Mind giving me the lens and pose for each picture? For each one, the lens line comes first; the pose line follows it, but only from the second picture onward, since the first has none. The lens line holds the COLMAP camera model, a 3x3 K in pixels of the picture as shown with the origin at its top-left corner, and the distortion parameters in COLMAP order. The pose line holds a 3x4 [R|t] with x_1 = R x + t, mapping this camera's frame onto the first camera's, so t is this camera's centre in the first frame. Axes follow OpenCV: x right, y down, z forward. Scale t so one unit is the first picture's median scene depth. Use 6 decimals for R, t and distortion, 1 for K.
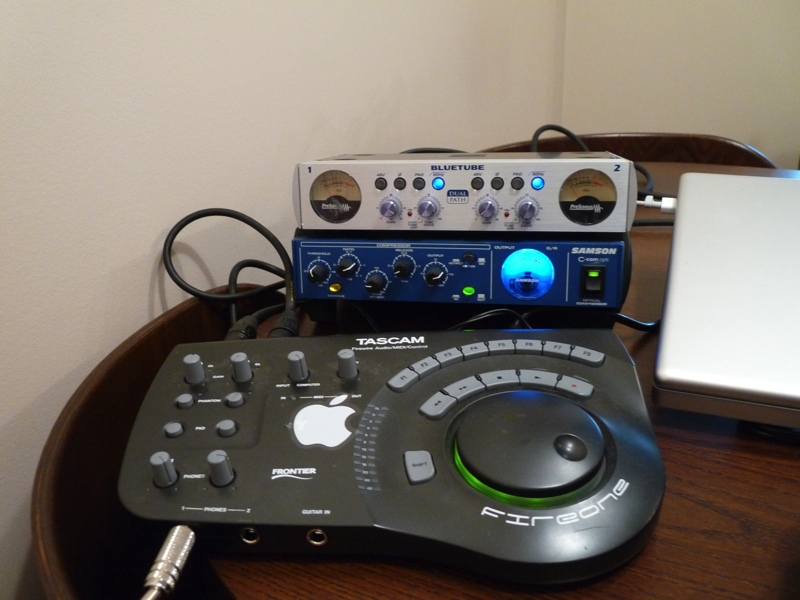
lens RADIAL K [[714.0, 0, 381.9], [0, 714.0, 298.3], [0, 0, 1]] dist [-0.045822, 0.004603]
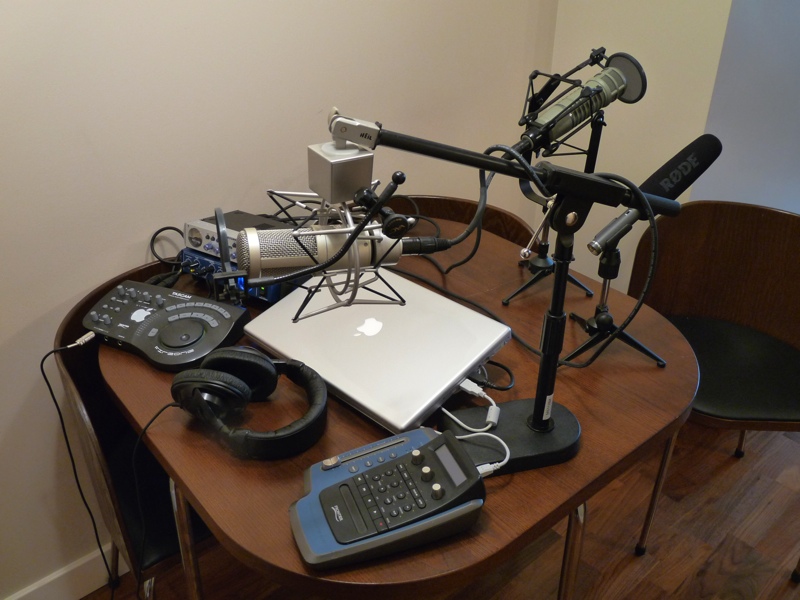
lens RADIAL K [[714.0, 0, 381.9], [0, 714.0, 298.3], [0, 0, 1]] dist [-0.045822, 0.004603]
pose [[0.925879, 0.231528, -0.298567, 1.502005], [-0.193750, 0.969378, 0.150884, -0.482564], [0.324358, -0.081853, 0.942386, -1.371373]]
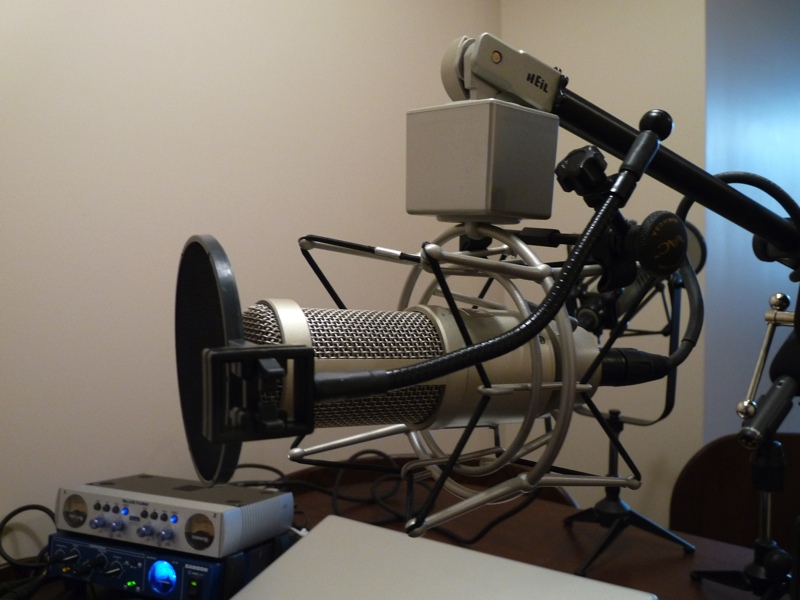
lens RADIAL K [[714.0, 0, 381.9], [0, 714.0, 298.3], [0, 0, 1]] dist [-0.045822, 0.004603]
pose [[0.978405, 0.045340, -0.201663, 0.962181], [-0.110433, 0.939388, -0.324583, -0.160395], [0.174723, 0.339844, 0.924109, -0.549861]]
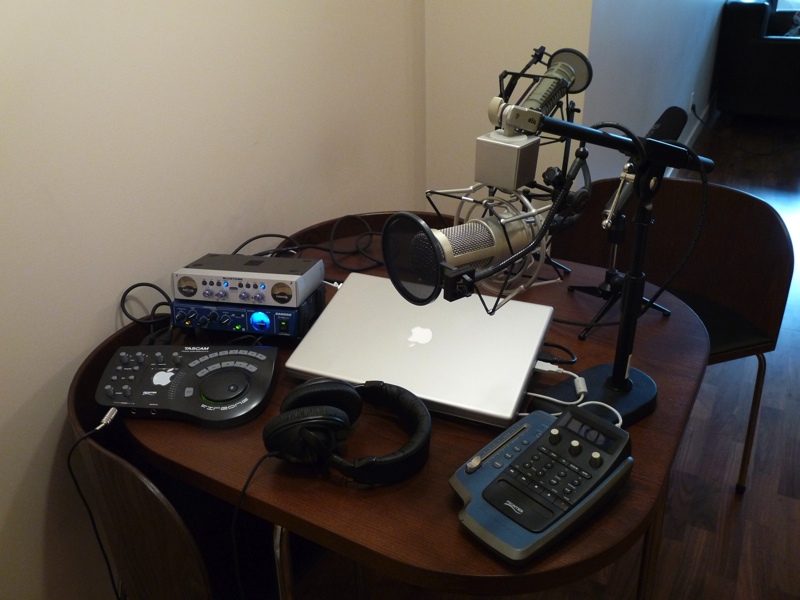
lens RADIAL K [[714.0, 0, 381.9], [0, 714.0, 298.3], [0, 0, 1]] dist [-0.045822, 0.004603]
pose [[0.999354, 0.029740, -0.020194, 0.687638], [-0.028359, 0.997447, 0.065535, -0.295539], [0.022092, -0.064920, 0.997646, -1.507302]]
